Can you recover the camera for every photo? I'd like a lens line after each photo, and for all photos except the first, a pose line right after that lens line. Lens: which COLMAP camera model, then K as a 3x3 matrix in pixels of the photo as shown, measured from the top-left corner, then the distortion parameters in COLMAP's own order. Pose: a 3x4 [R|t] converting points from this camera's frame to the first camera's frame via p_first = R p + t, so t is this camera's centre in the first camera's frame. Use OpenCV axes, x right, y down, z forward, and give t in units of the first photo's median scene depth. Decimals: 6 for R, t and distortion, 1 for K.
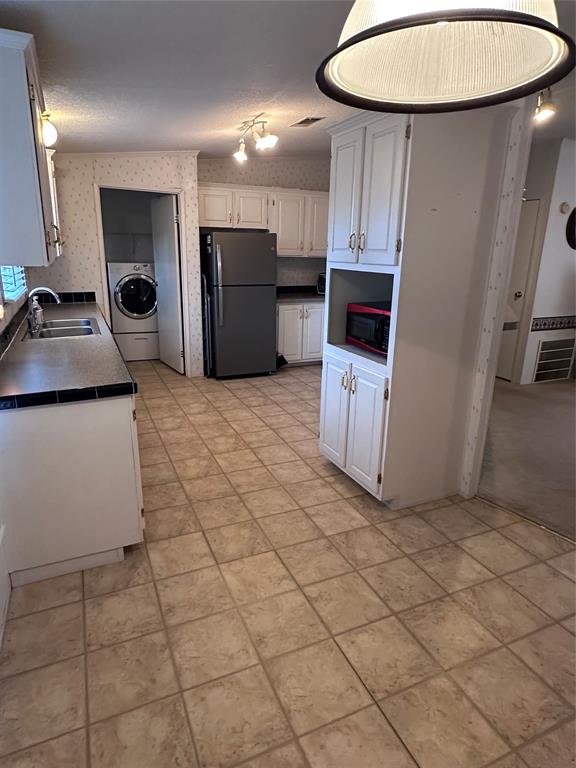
lens RADIAL K [[458.4, 0, 285.4], [0, 458.4, 384.2], [0, 0, 1]] dist [-0.003836, 0.001554]
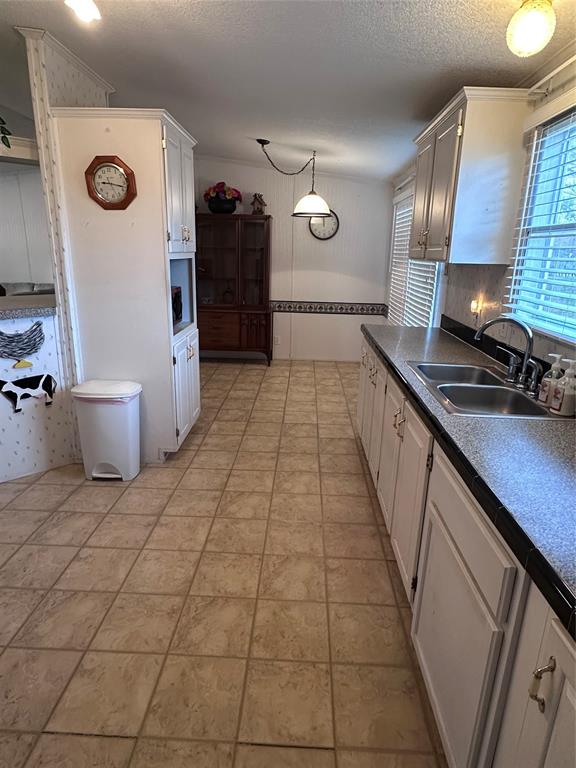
lens RADIAL K [[458.4, 0, 285.2], [0, 458.4, 386.0], [0, 0, 1]] dist [-0.003836, 0.001554]
pose [[-0.892611, -0.165382, 0.419398, -0.625863], [0.090370, 0.845764, 0.525848, -0.558443], [-0.441678, 0.507279, -0.739993, 1.898159]]
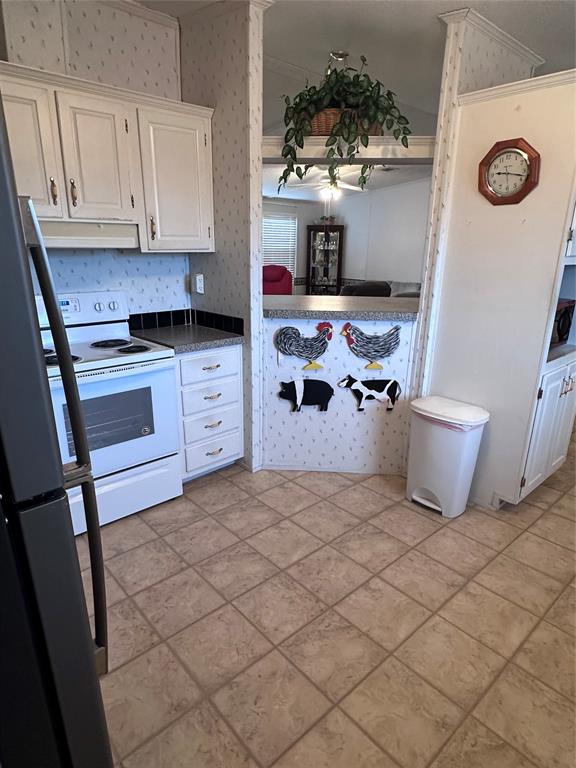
lens RADIAL K [[458.4, 0, 283.4], [0, 458.4, 385.0], [0, 0, 1]] dist [-0.003836, 0.001554]
pose [[-0.298560, -0.303425, 0.904873, -0.544752], [0.251687, 0.889521, 0.381321, -0.518961], [-0.920606, 0.341592, -0.189207, 1.769101]]
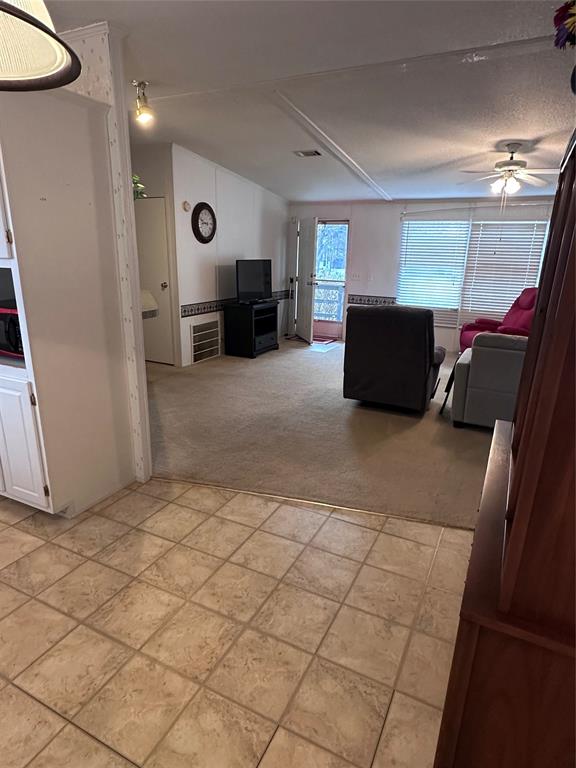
lens RADIAL K [[458.4, 0, 289.6], [0, 458.4, 383.8], [0, 0, 1]] dist [-0.003836, 0.001554]
pose [[0.770994, -0.177613, 0.611573, 0.055987], [0.170306, 0.982849, 0.070739, 0.012295], [-0.613648, 0.049616, 0.788019, -0.035047]]
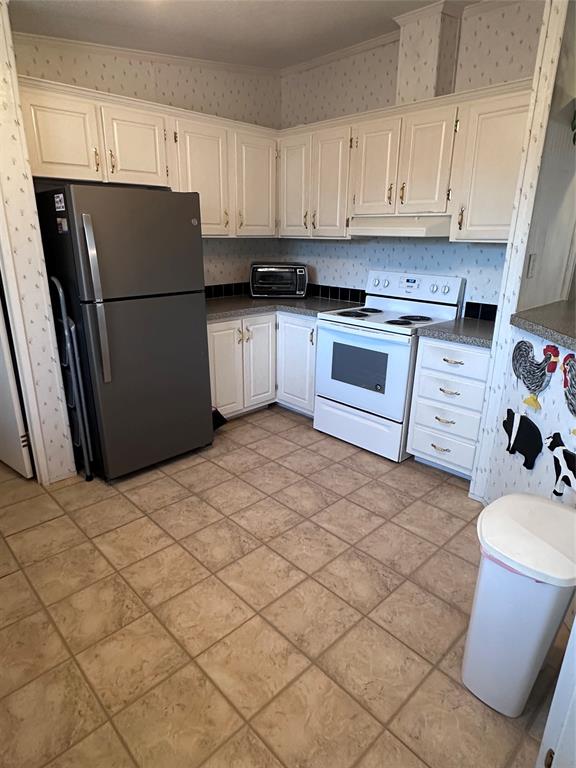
lens RADIAL K [[458.4, 0, 282.9], [0, 458.4, 381.9], [0, 0, 1]] dist [-0.003836, 0.001554]
pose [[0.941792, -0.114592, 0.316065, -0.226802], [0.102967, 0.993256, 0.053299, -0.255036], [-0.320041, -0.017652, 0.947239, 0.903661]]
